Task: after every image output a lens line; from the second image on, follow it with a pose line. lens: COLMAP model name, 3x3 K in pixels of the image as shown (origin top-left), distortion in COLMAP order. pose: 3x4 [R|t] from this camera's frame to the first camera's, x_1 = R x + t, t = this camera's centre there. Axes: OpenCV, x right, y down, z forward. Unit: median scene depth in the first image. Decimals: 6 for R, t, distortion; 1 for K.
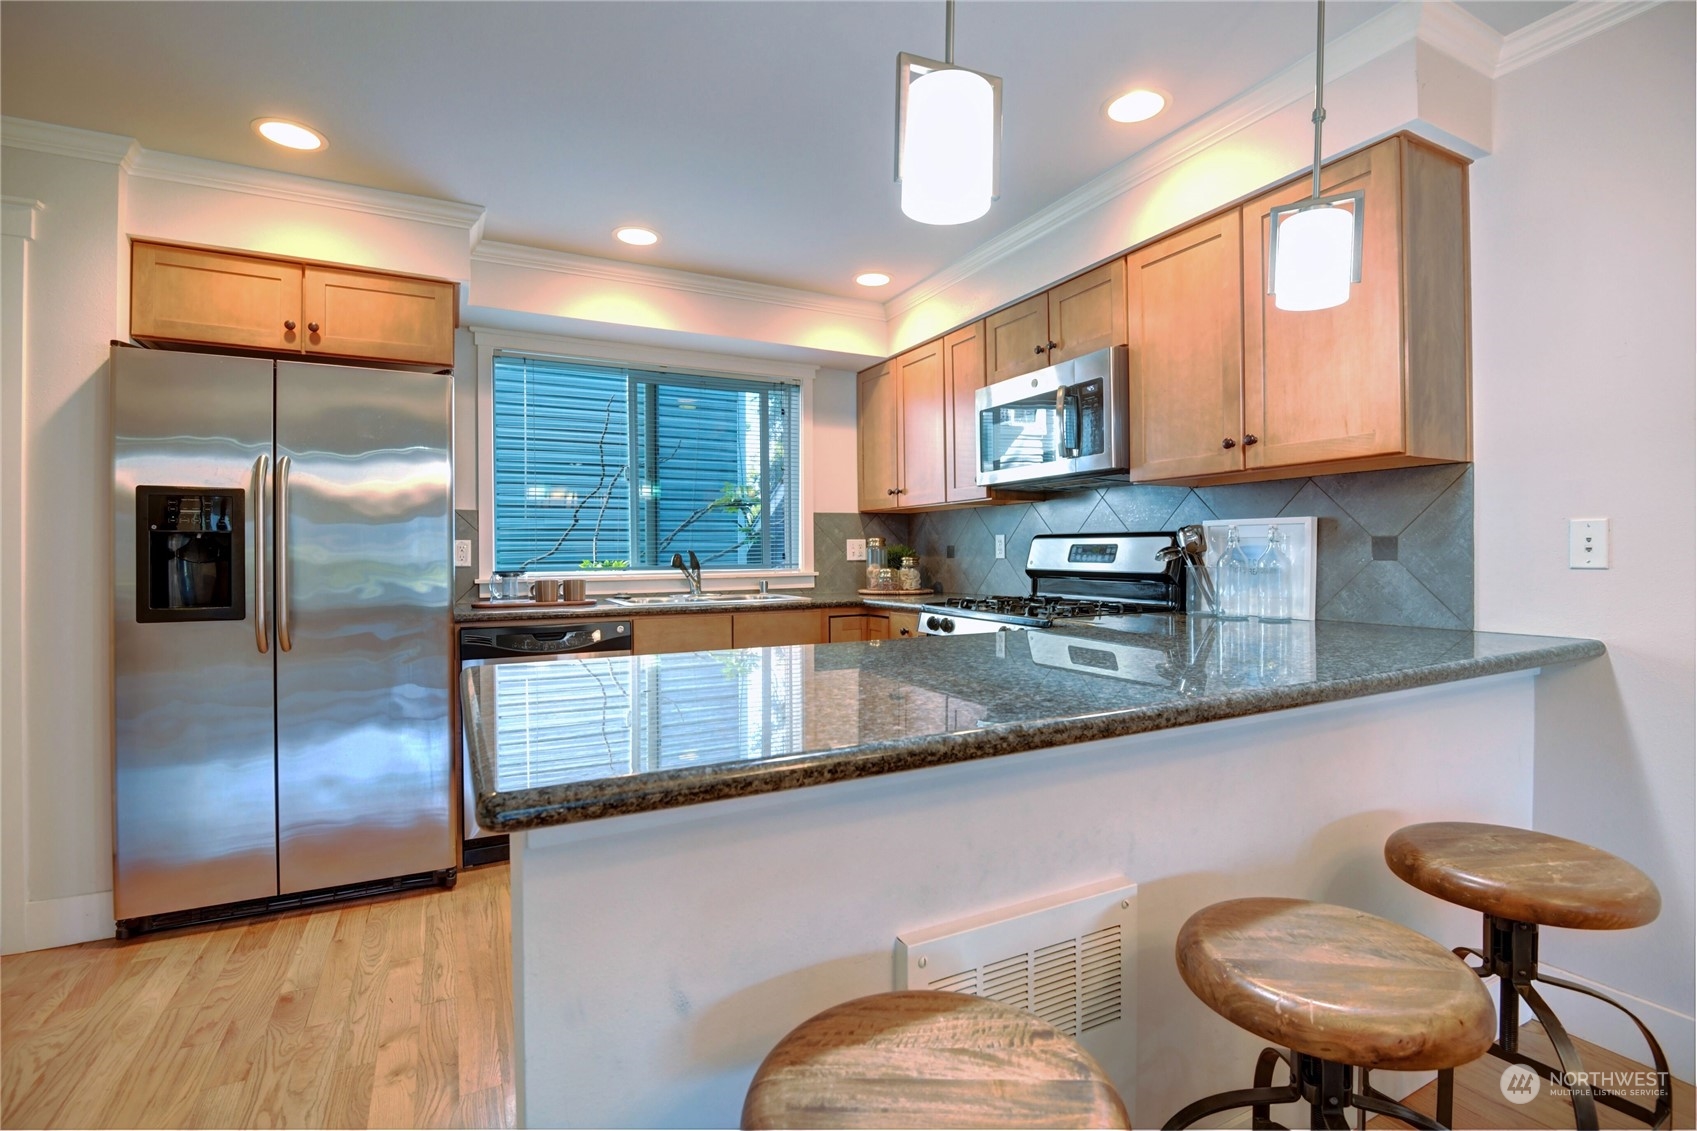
lens RADIAL K [[779.4, 0, 856.5], [0, 779.4, 556.6], [0, 0, 1]] dist [-0.010184, -0.003419]
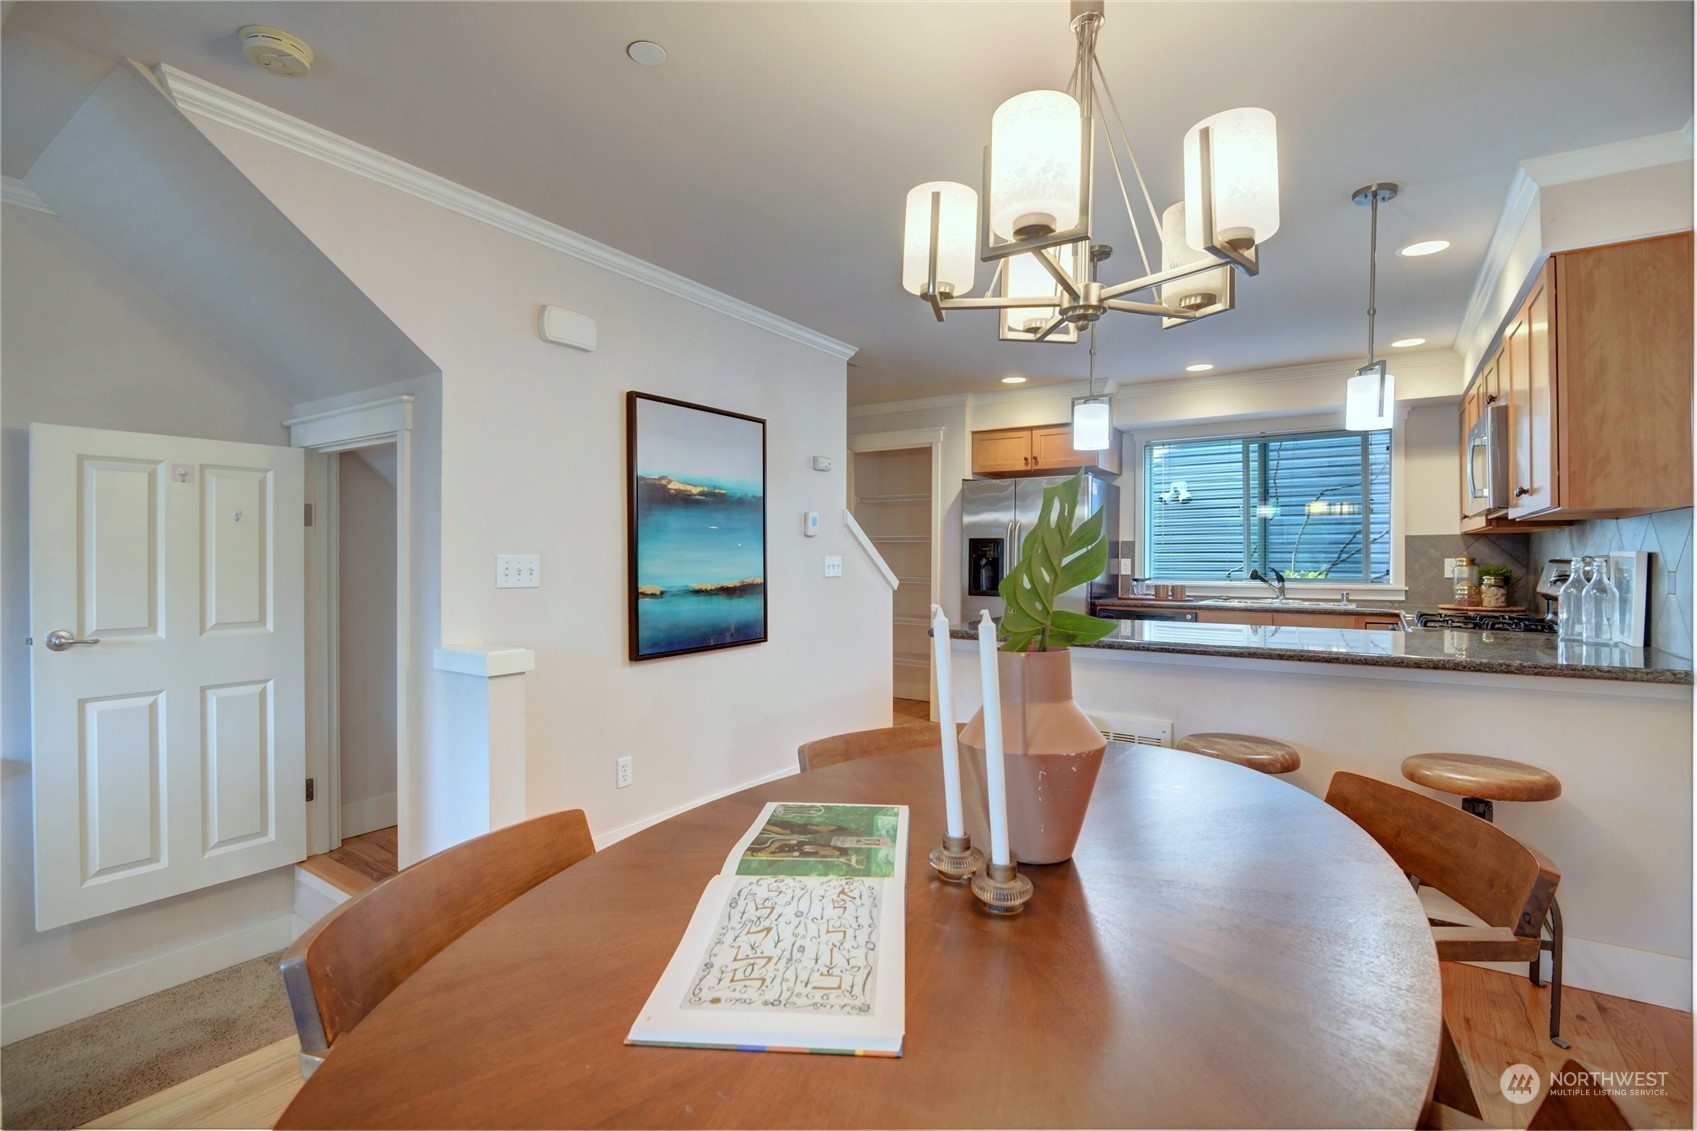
lens RADIAL K [[779.4, 0, 846.2], [0, 779.4, 553.0], [0, 0, 1]] dist [-0.010184, -0.003419]
pose [[0.474696, 0.002770, -0.880146, 0.799321], [-0.009224, 0.999956, -0.001828, -0.029383], [0.880102, 0.008987, 0.474700, -0.387638]]
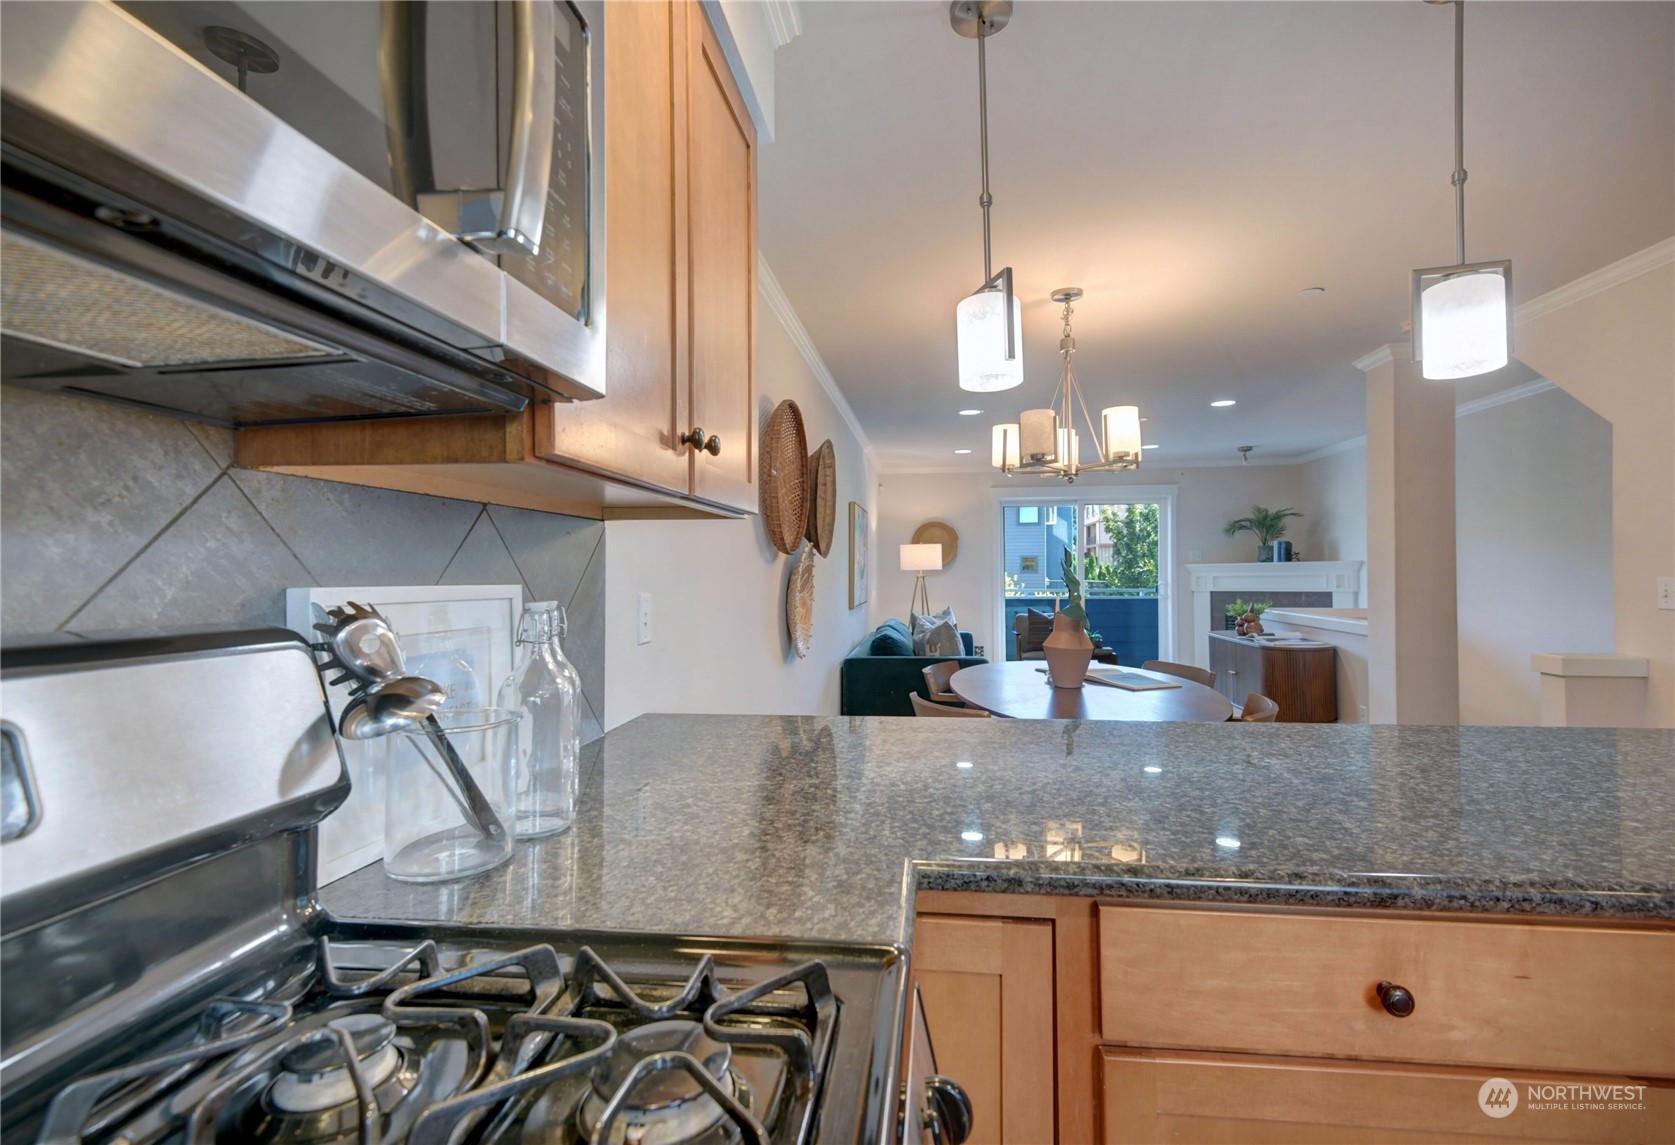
lens RADIAL K [[767.8, 0, 828.4], [0, 767.8, 564.2], [0, 0, 1]] dist [0.000384, 0.000042]
pose [[-0.808421, 0.013856, 0.588441, 0.097328], [0.010199, 0.999903, -0.009532, -0.046484], [-0.588516, -0.001705, -0.808484, 1.025361]]
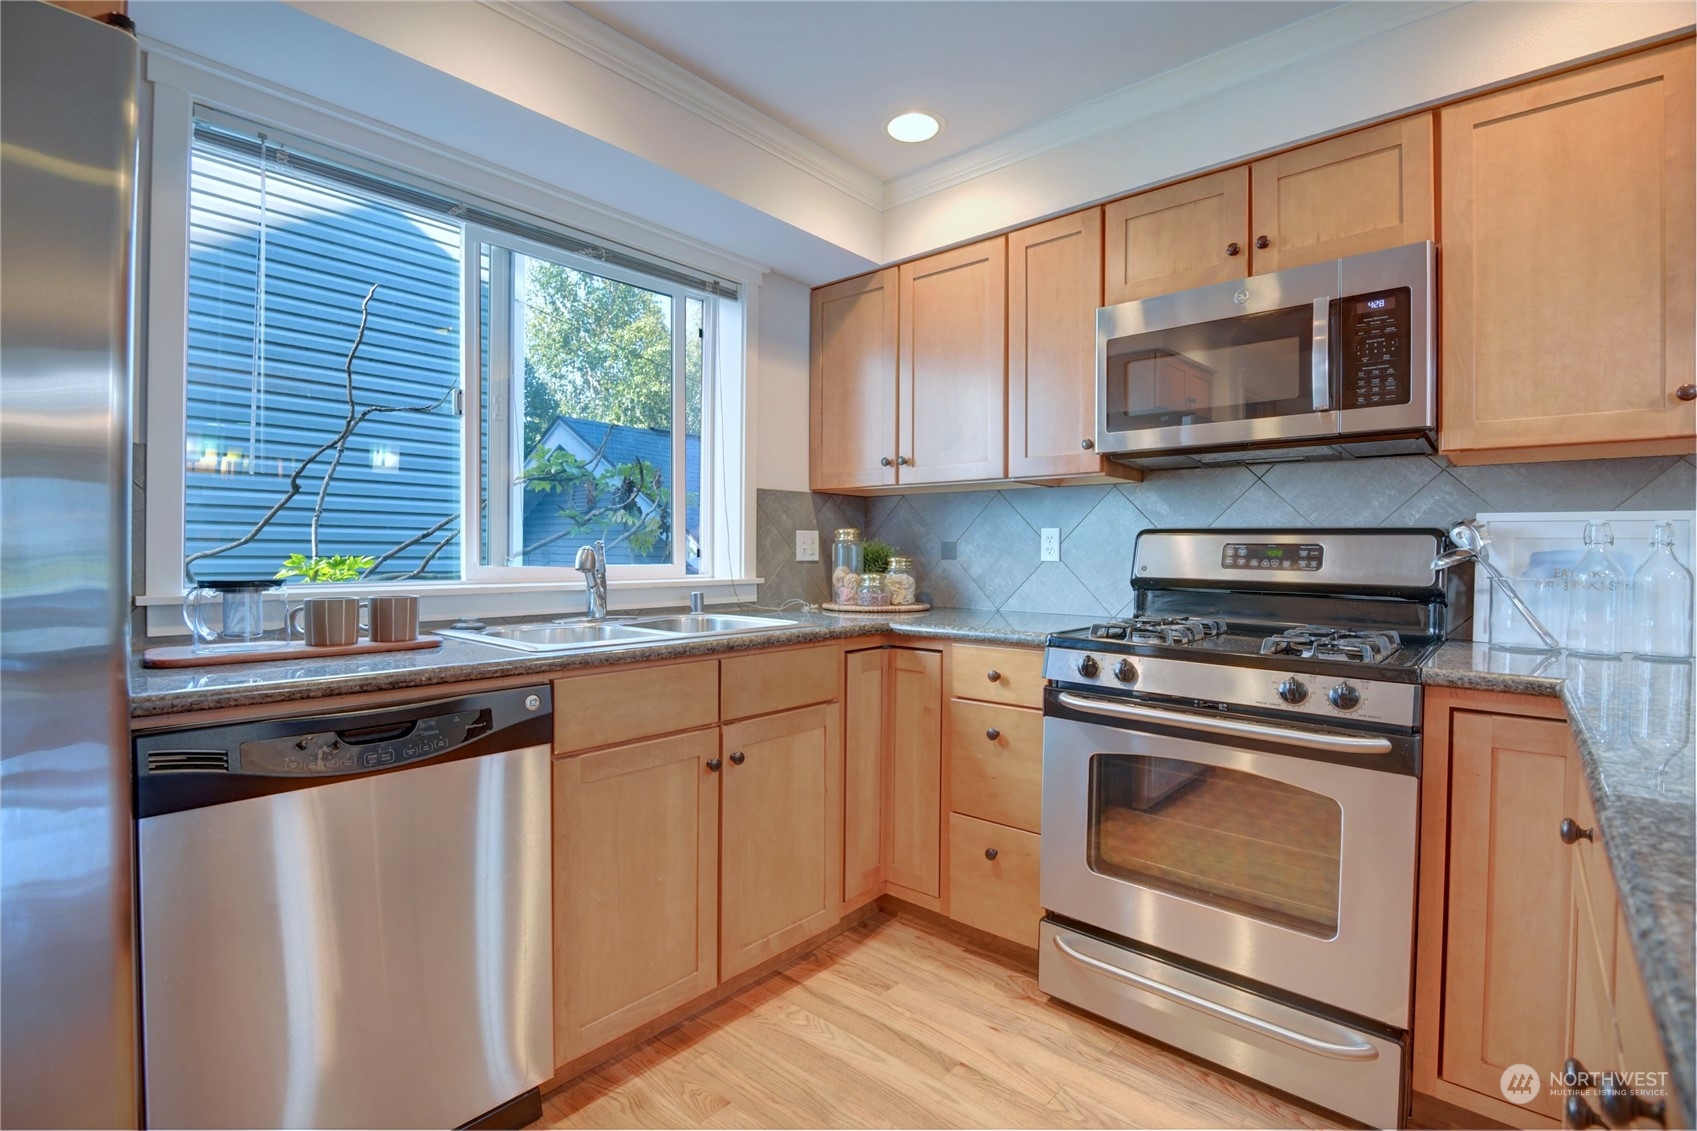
lens RADIAL K [[779.4, 0, 857.6], [0, 779.4, 560.1], [0, 0, 1]] dist [-0.010184, -0.003419]
pose [[0.932236, 0.011829, 0.361658, -0.304051], [-0.014371, 0.999887, 0.004339, 0.000862], [-0.361566, -0.009242, 0.932301, 0.501481]]
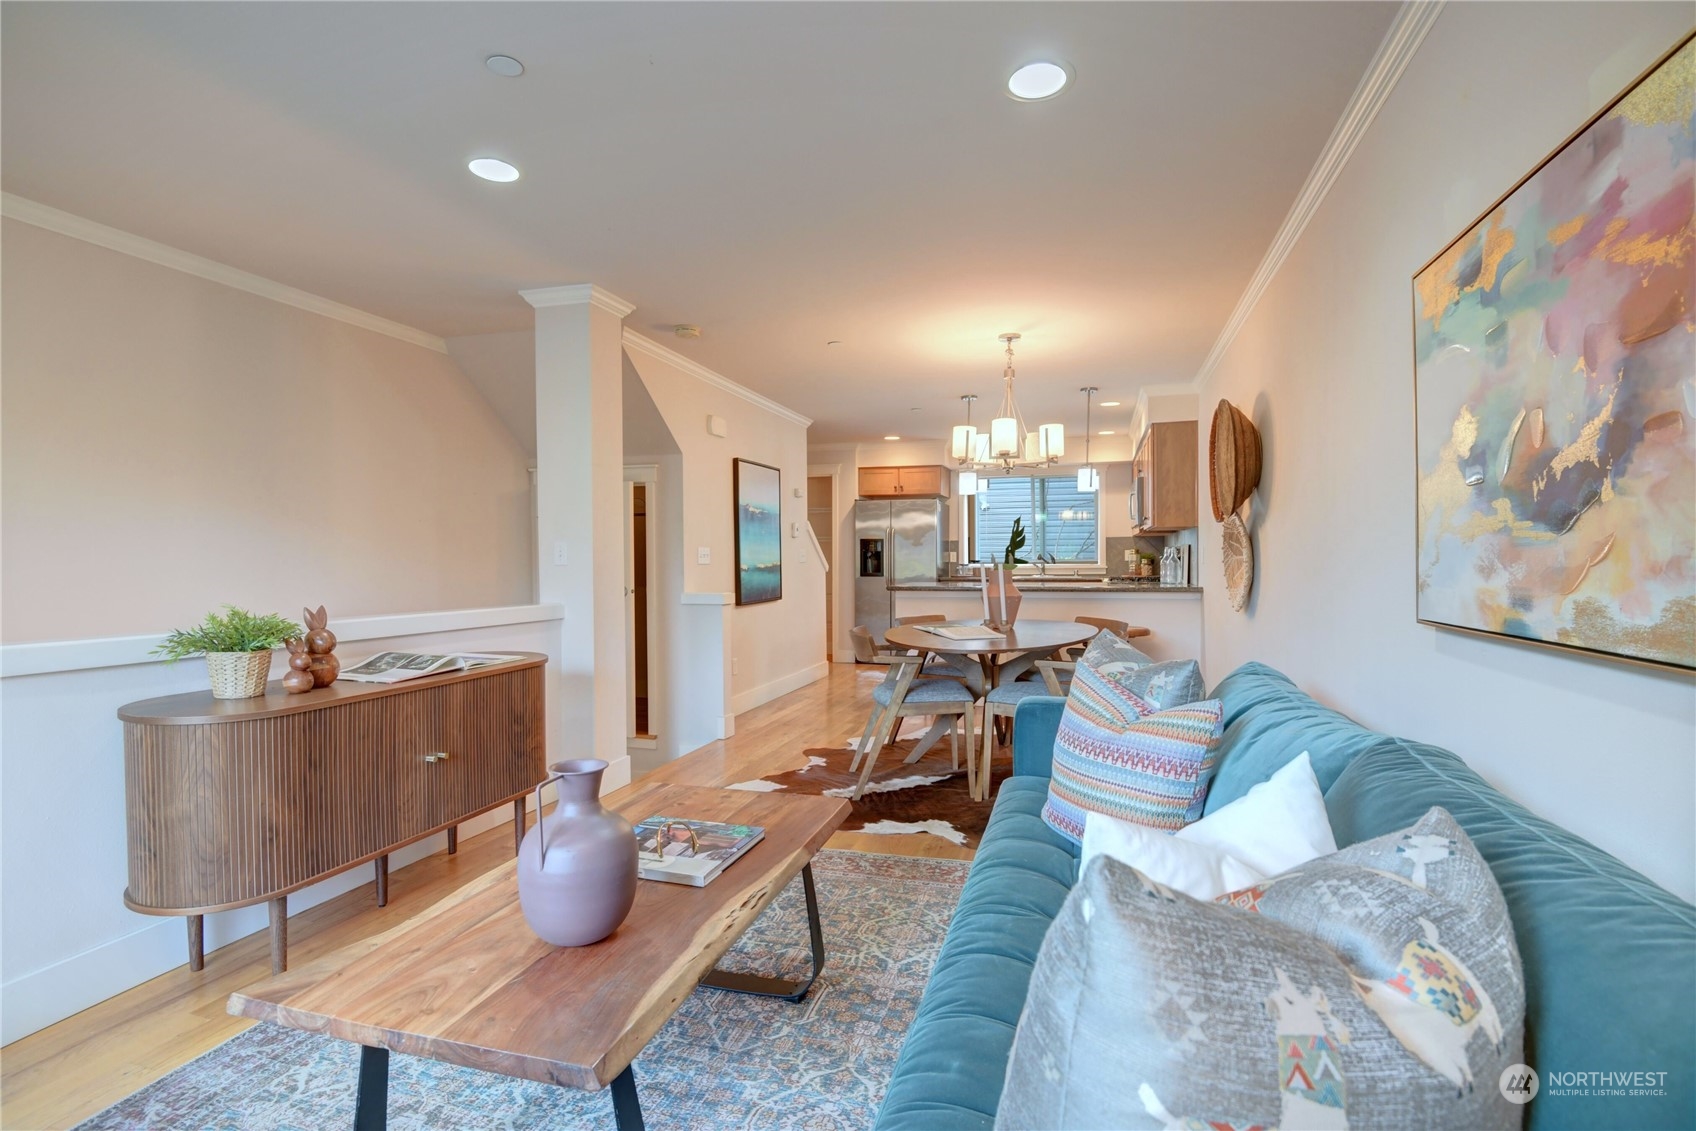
lens RADIAL K [[806.9, 0, 863.5], [0, 806.9, 574.1], [0, 0, 1]] dist [-0.010609, 0.000610]
pose [[0.725646, 0.015738, -0.687889, 1.331892], [-0.002234, 0.999787, 0.020517, -0.002675], [0.688065, -0.013351, 0.725526, -1.376823]]
